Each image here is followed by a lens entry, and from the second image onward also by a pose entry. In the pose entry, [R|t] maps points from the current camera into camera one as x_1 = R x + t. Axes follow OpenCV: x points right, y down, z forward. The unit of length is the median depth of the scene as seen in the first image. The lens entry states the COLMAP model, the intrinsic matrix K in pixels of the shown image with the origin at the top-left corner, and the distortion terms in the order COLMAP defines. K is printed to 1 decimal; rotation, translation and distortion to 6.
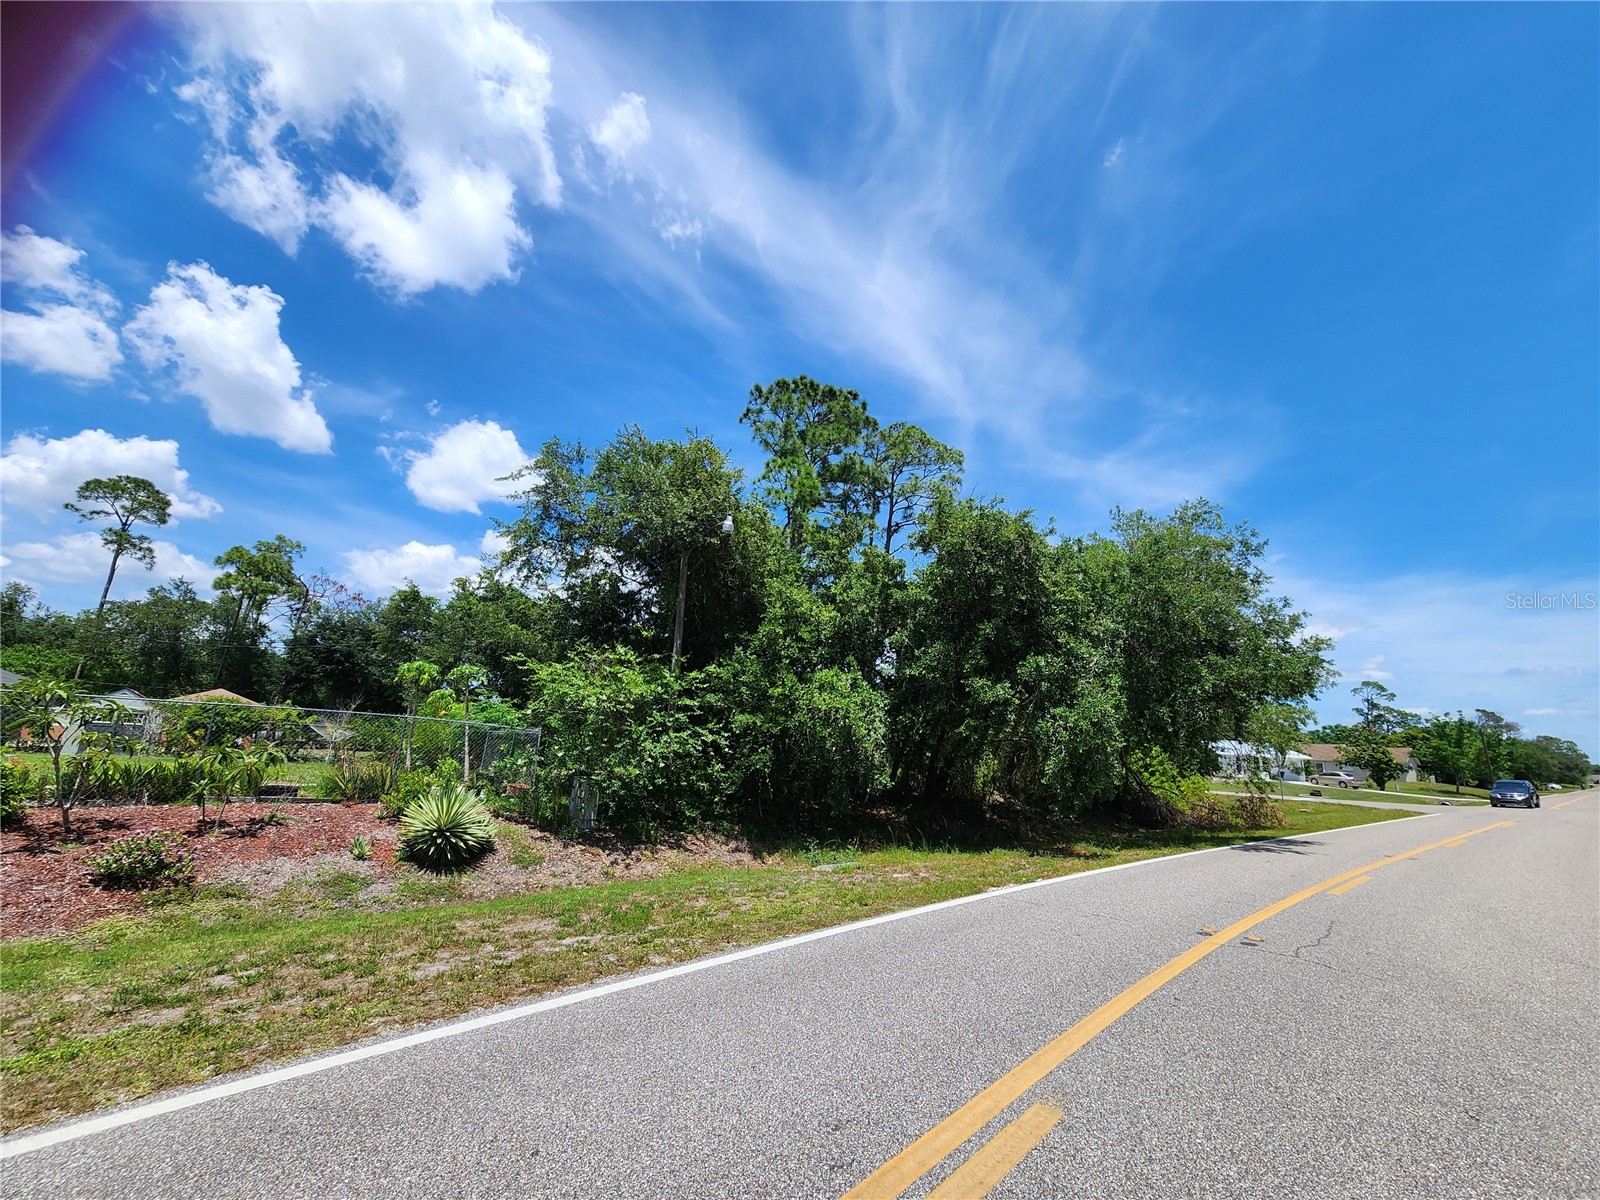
lens RADIAL K [[641.0, 0, 799.2], [0, 641.0, 604.7], [0, 0, 1]] dist [-0.001836, -0.000341]
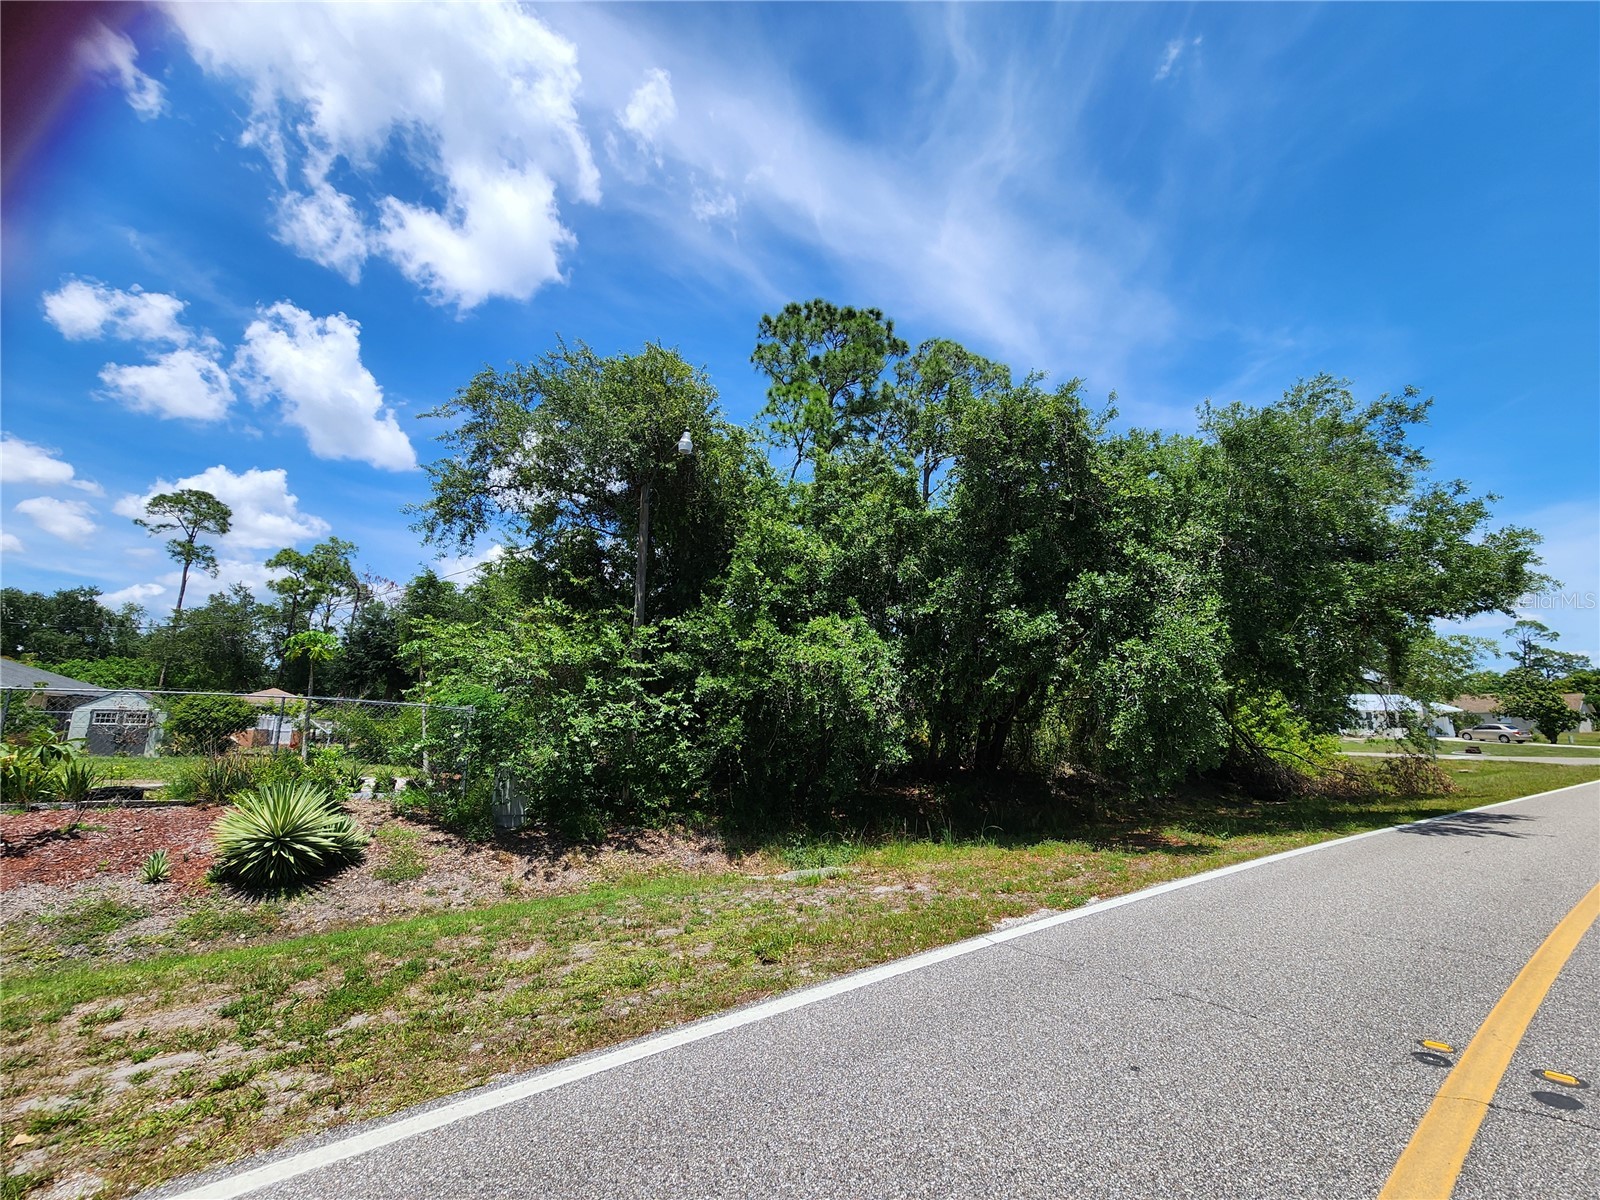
lens RADIAL K [[641.0, 0, 799.2], [0, 641.0, 604.7], [0, 0, 1]] dist [-0.001836, -0.000341]
pose [[0.991294, -0.063613, -0.115279, 0.107912], [0.067293, 0.997331, 0.028314, 0.062187], [0.113170, -0.035825, 0.992930, 0.214074]]
